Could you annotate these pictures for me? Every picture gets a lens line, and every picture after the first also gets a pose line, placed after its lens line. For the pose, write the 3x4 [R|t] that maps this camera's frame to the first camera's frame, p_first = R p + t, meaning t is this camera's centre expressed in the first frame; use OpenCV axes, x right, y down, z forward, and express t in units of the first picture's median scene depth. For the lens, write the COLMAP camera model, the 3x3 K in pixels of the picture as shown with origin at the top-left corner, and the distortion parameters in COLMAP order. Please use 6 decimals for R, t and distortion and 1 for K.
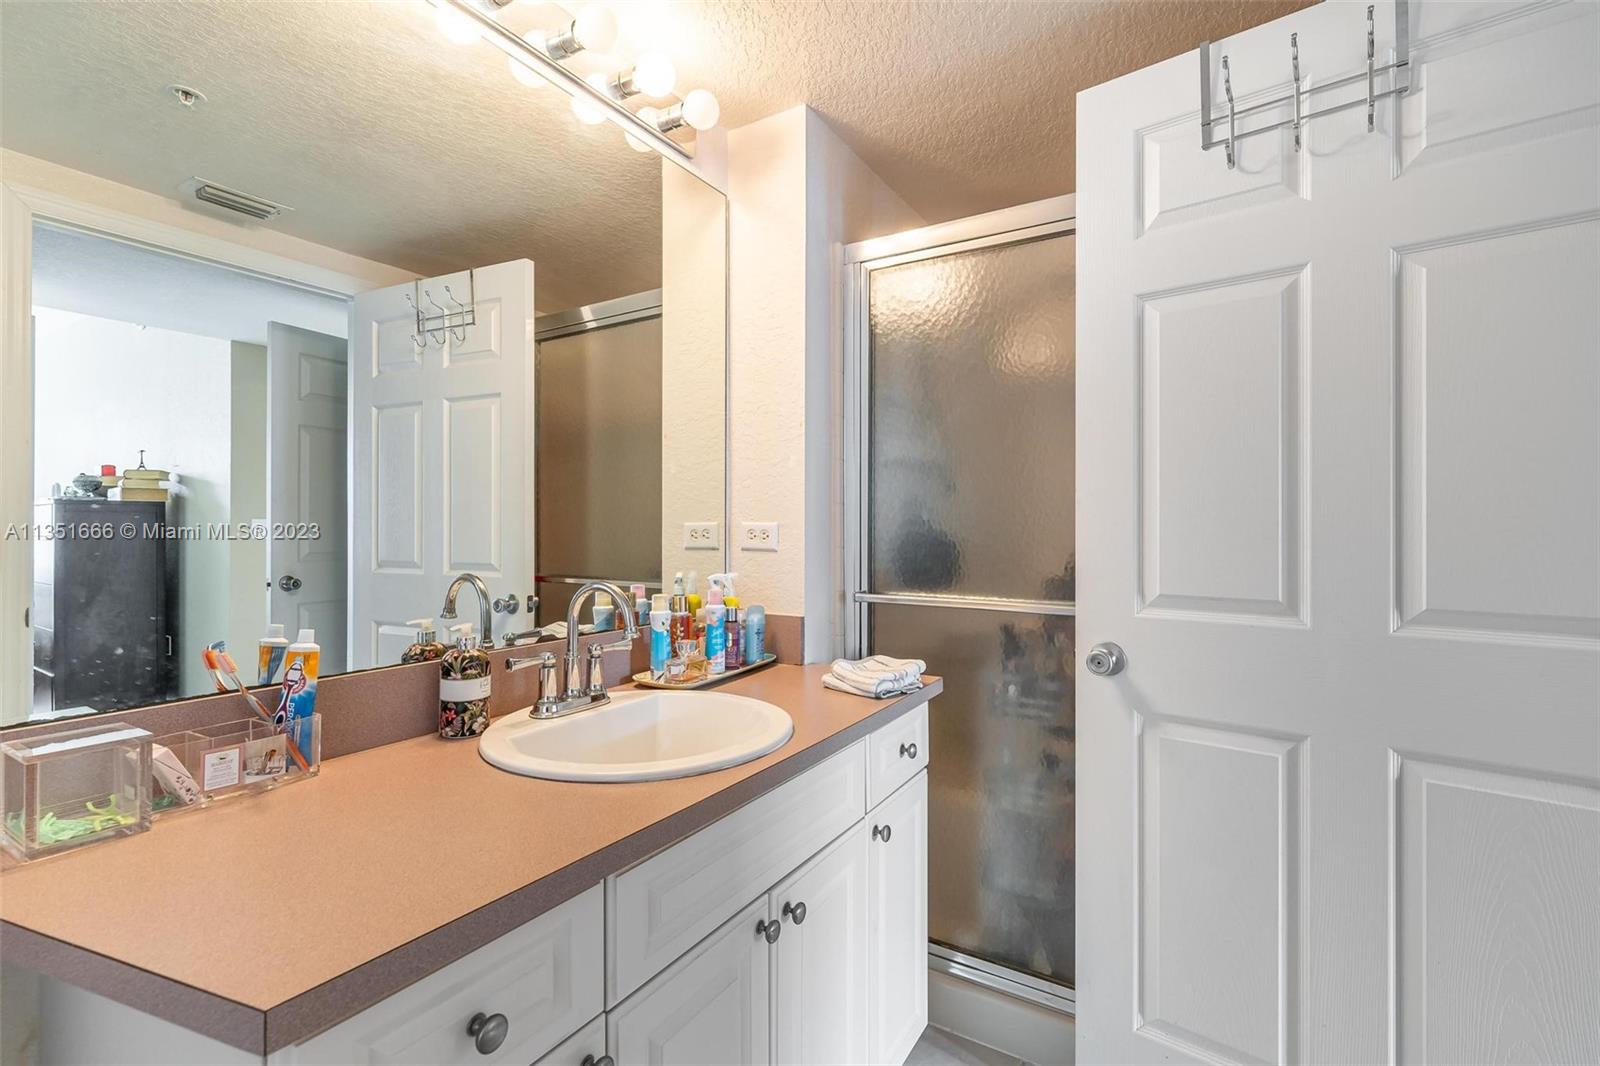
lens RADIAL K [[715.1, 0, 800.0], [0, 715.1, 533.0], [0, 0, 1]] dist [-0.003344, -0.000558]
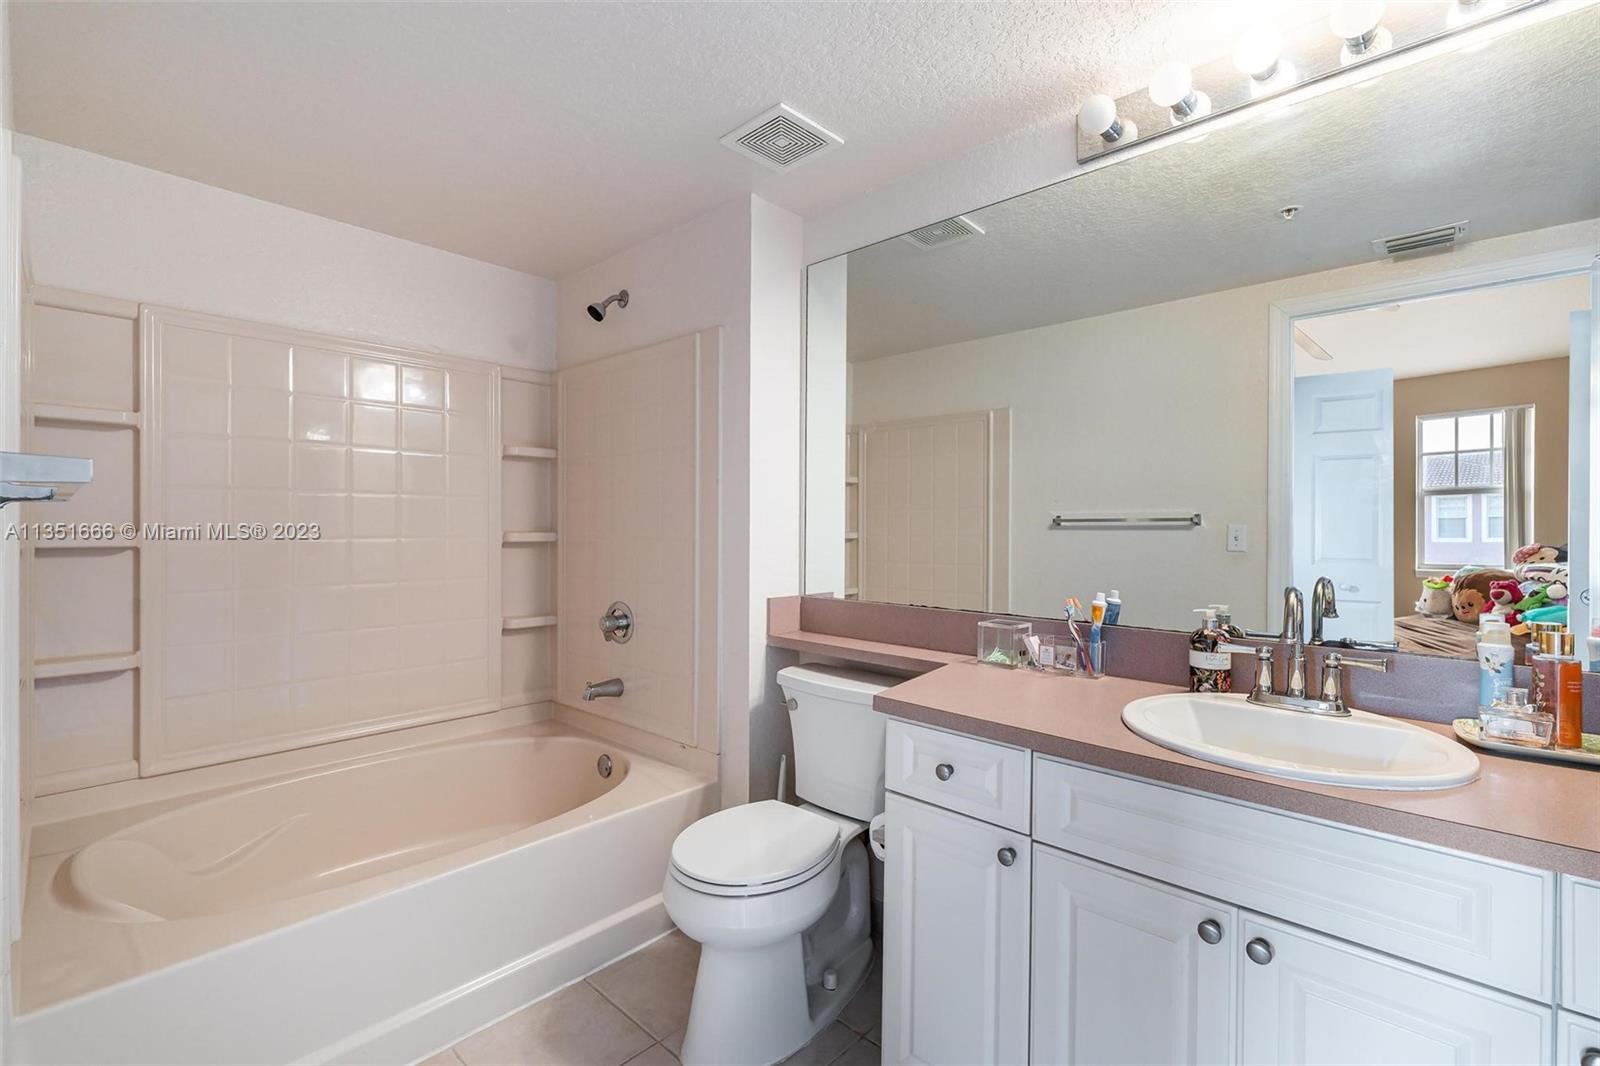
lens RADIAL K [[715.1, 0, 800.0], [0, 715.1, 533.0], [0, 0, 1]] dist [-0.003344, -0.000558]
pose [[-0.206659, 0.006262, -0.978393, 0.940462], [-0.015258, 0.999837, 0.009622, -0.009581], [0.978294, 0.016917, -0.206530, 0.555132]]
